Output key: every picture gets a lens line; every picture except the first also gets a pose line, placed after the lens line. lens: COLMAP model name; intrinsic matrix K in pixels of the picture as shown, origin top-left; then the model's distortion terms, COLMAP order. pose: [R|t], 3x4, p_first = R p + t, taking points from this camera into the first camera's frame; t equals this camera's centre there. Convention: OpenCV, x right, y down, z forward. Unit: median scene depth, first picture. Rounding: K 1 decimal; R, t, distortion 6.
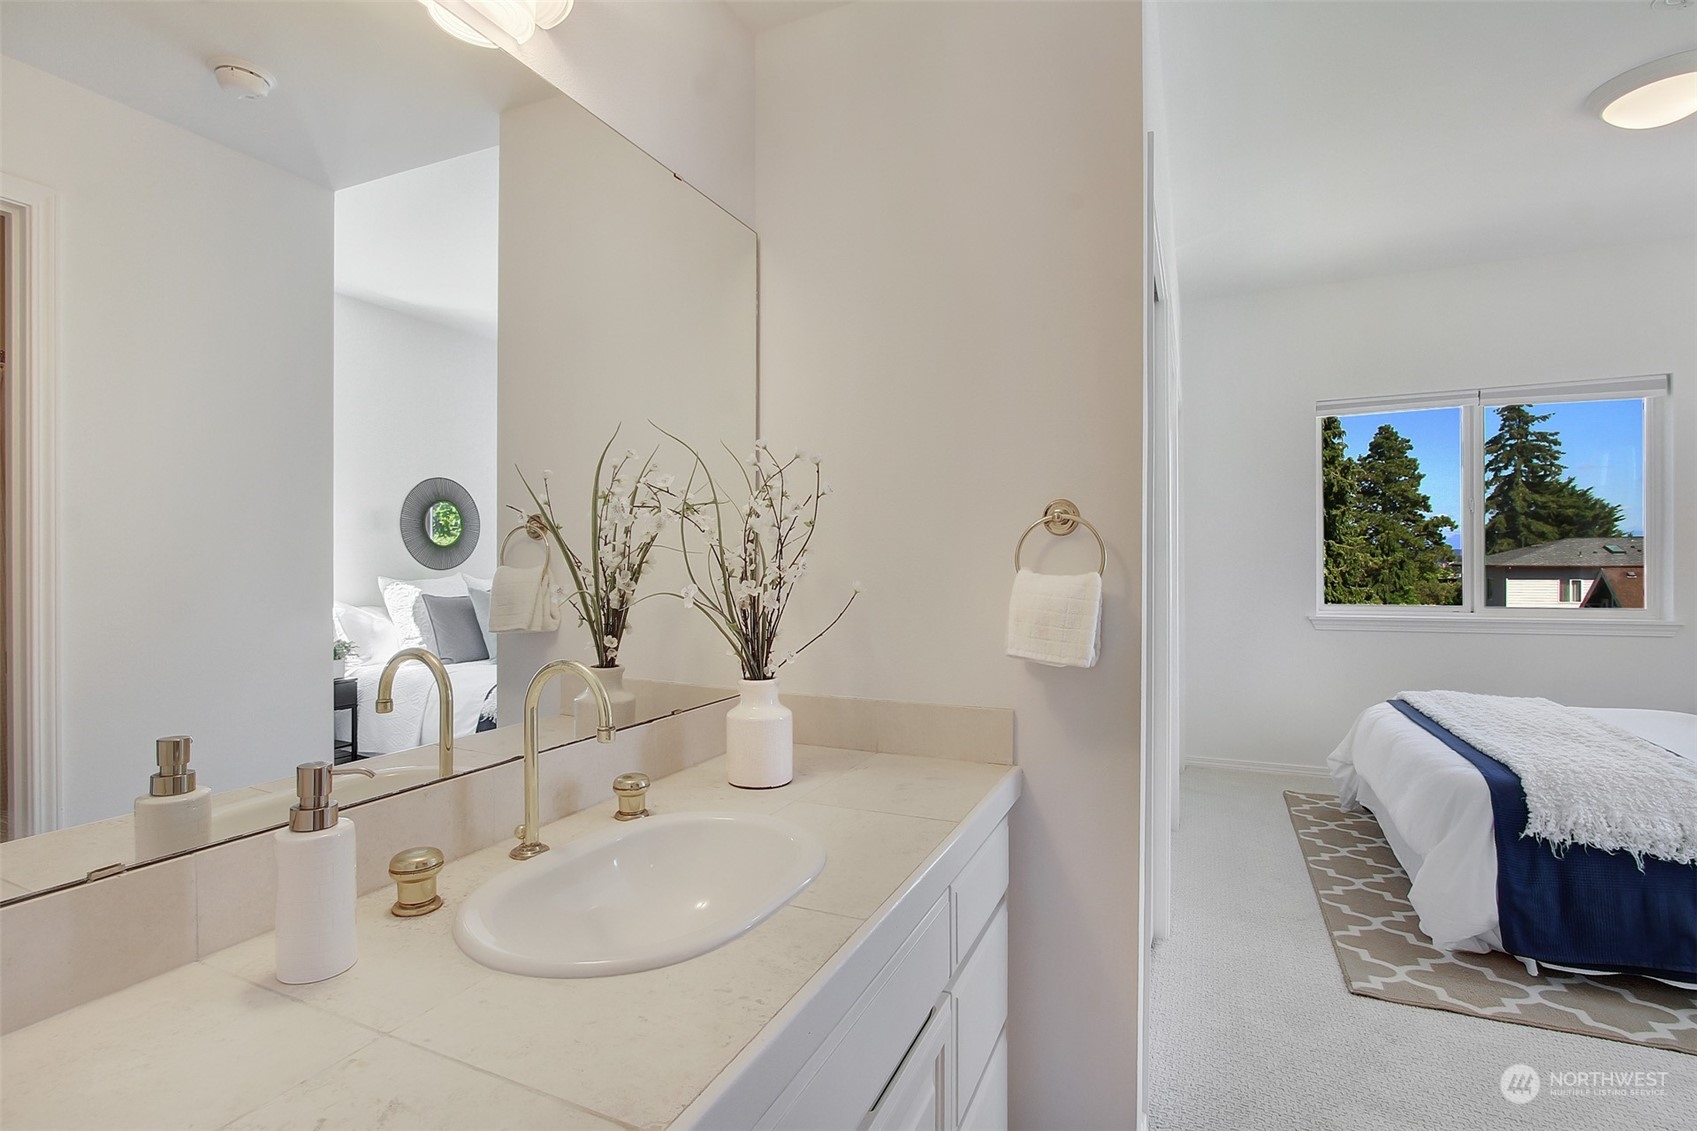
lens RADIAL K [[799.3, 0, 834.2], [0, 799.3, 566.2], [0, 0, 1]] dist [-0.020956, 0.002074]
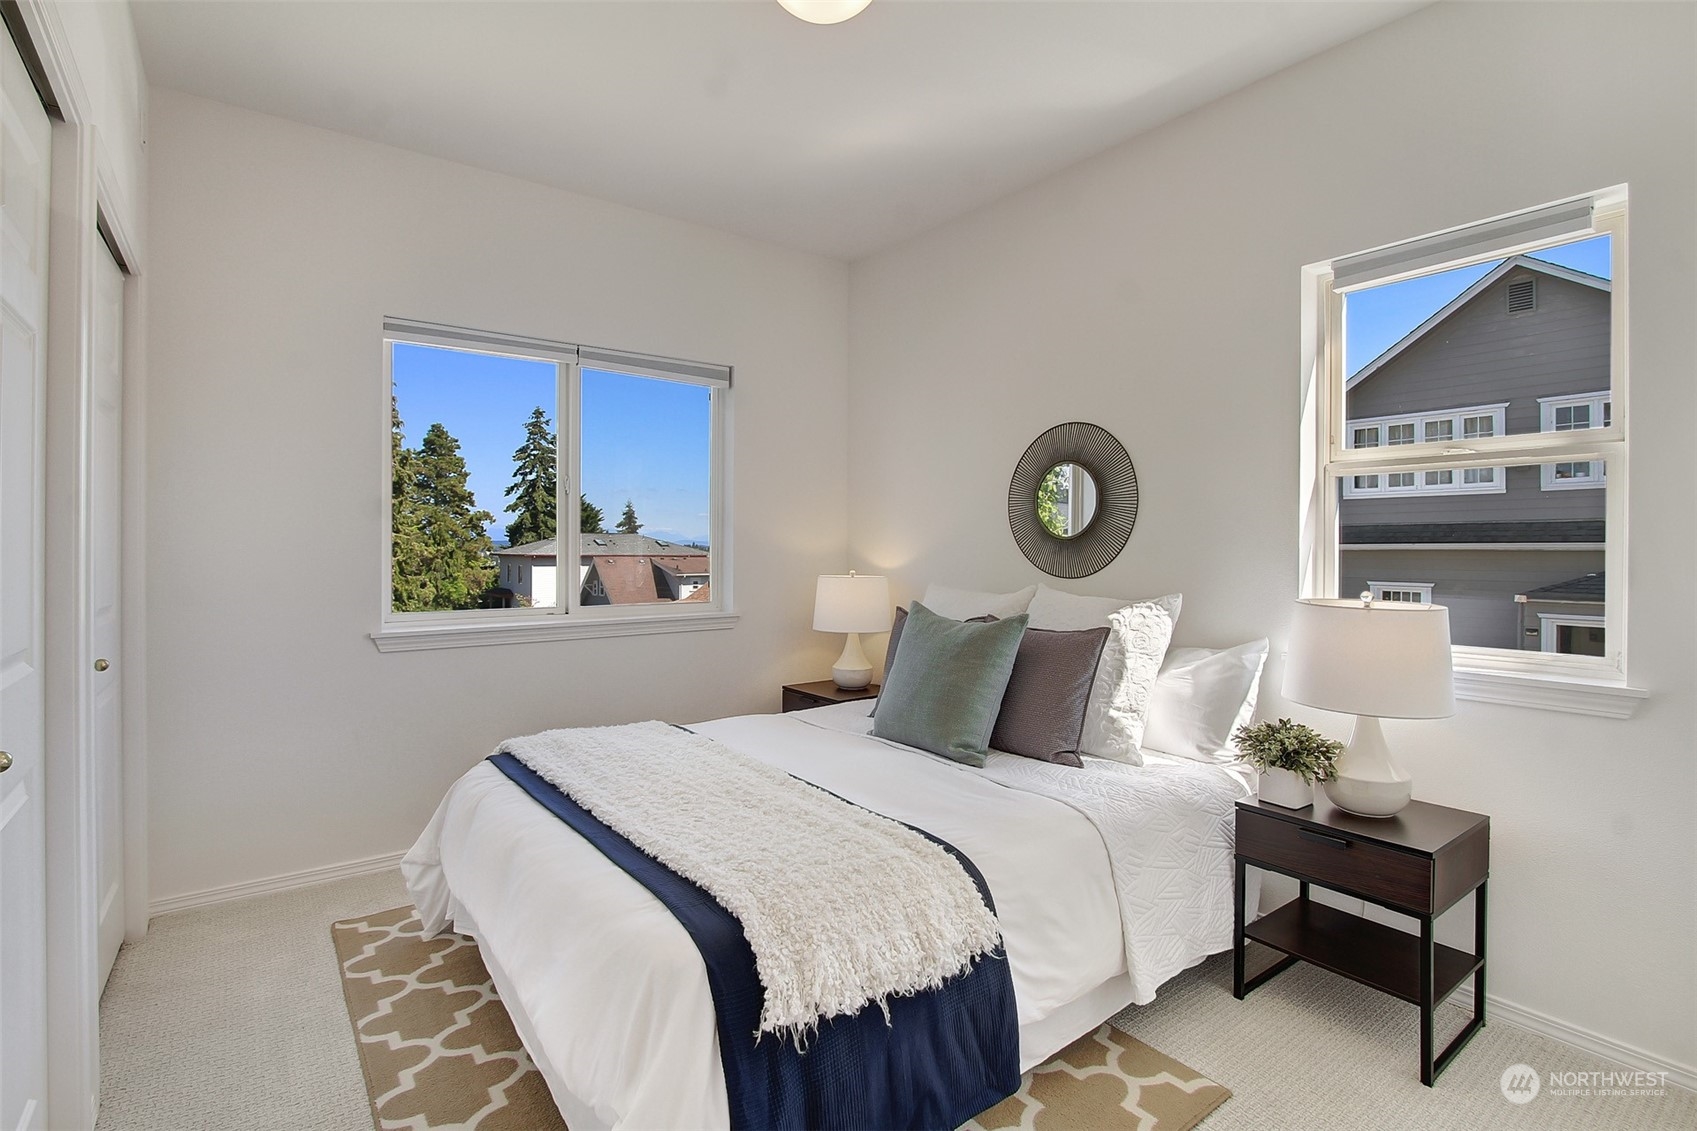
lens RADIAL K [[799.3, 0, 826.5], [0, 799.3, 549.2], [0, 0, 1]] dist [-0.020956, 0.002074]
pose [[0.484249, 0.007544, 0.874898, 0.210190], [-0.000920, 0.999967, -0.008113, -0.002108], [-0.874930, 0.003124, 0.484240, 0.359850]]
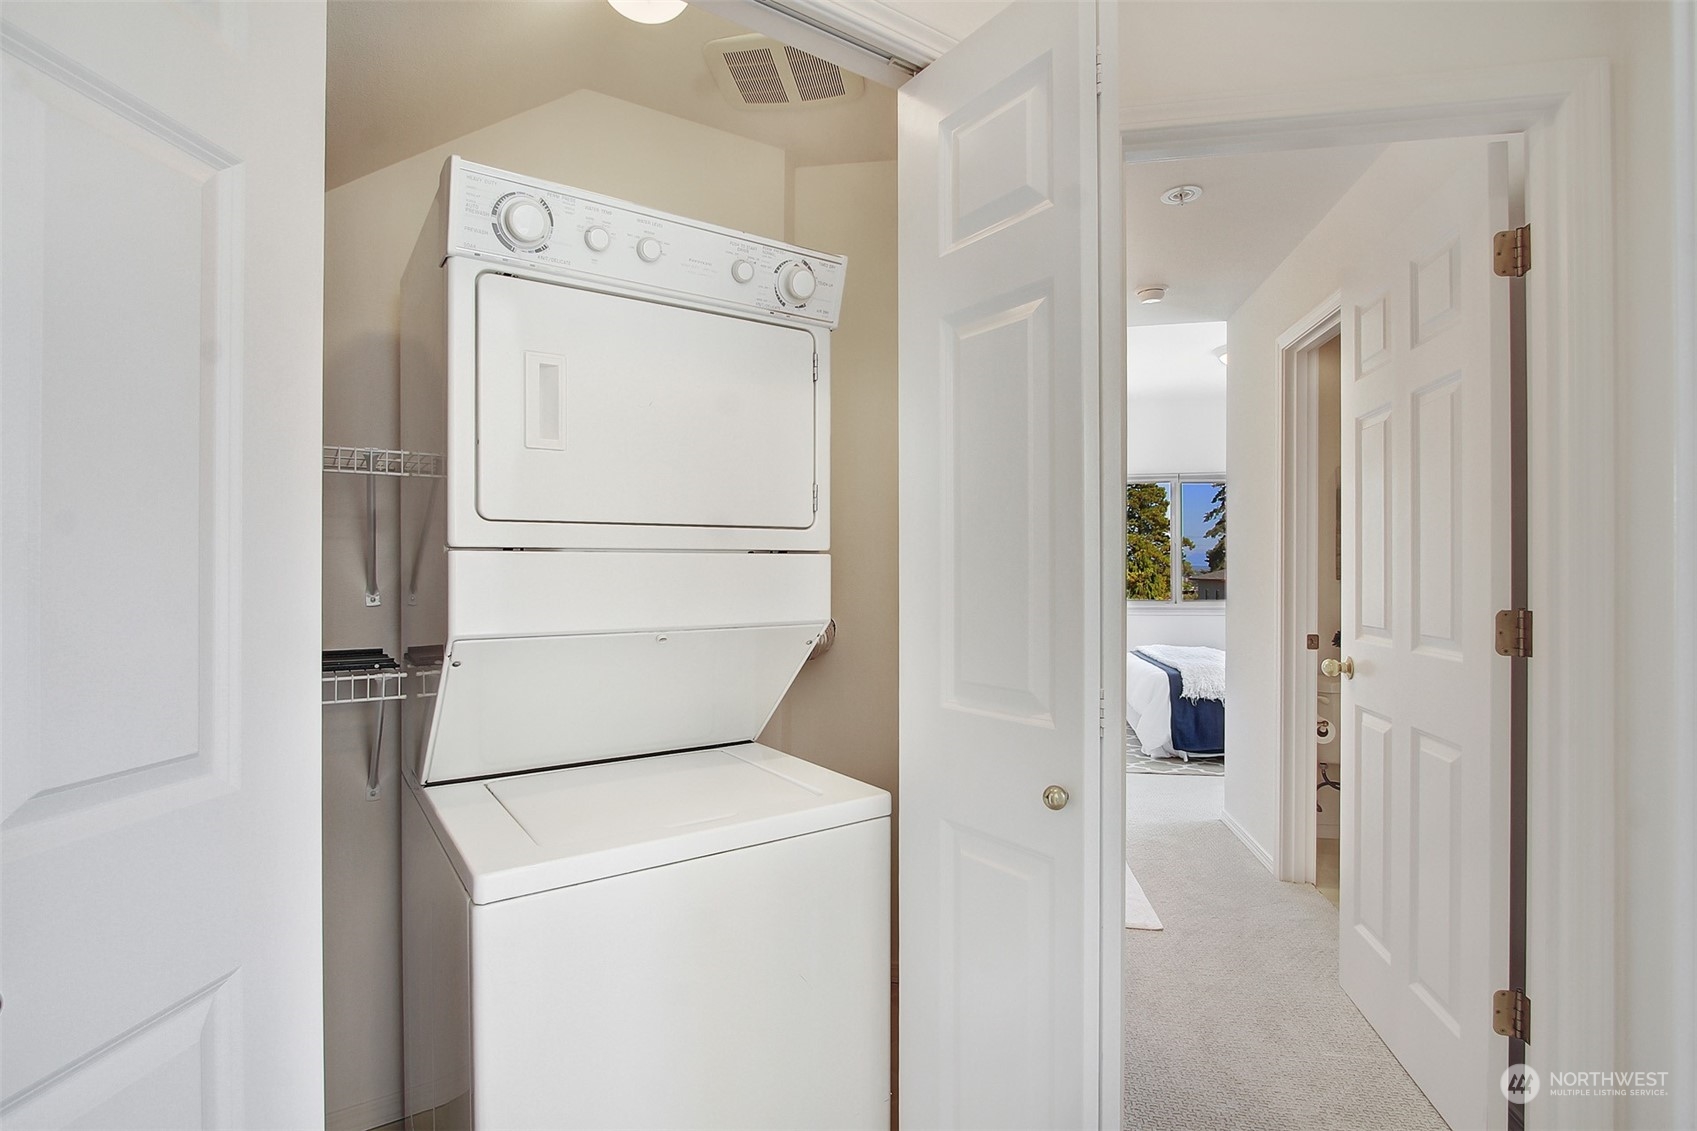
lens RADIAL K [[799.3, 0, 842.2], [0, 799.3, 577.3], [0, 0, 1]] dist [-0.020956, 0.002074]
pose [[0.969148, 0.003681, 0.246453, -0.316882], [-0.003223, 0.999992, -0.002261, 0.008204], [-0.246459, 0.001397, 0.969152, -0.494490]]
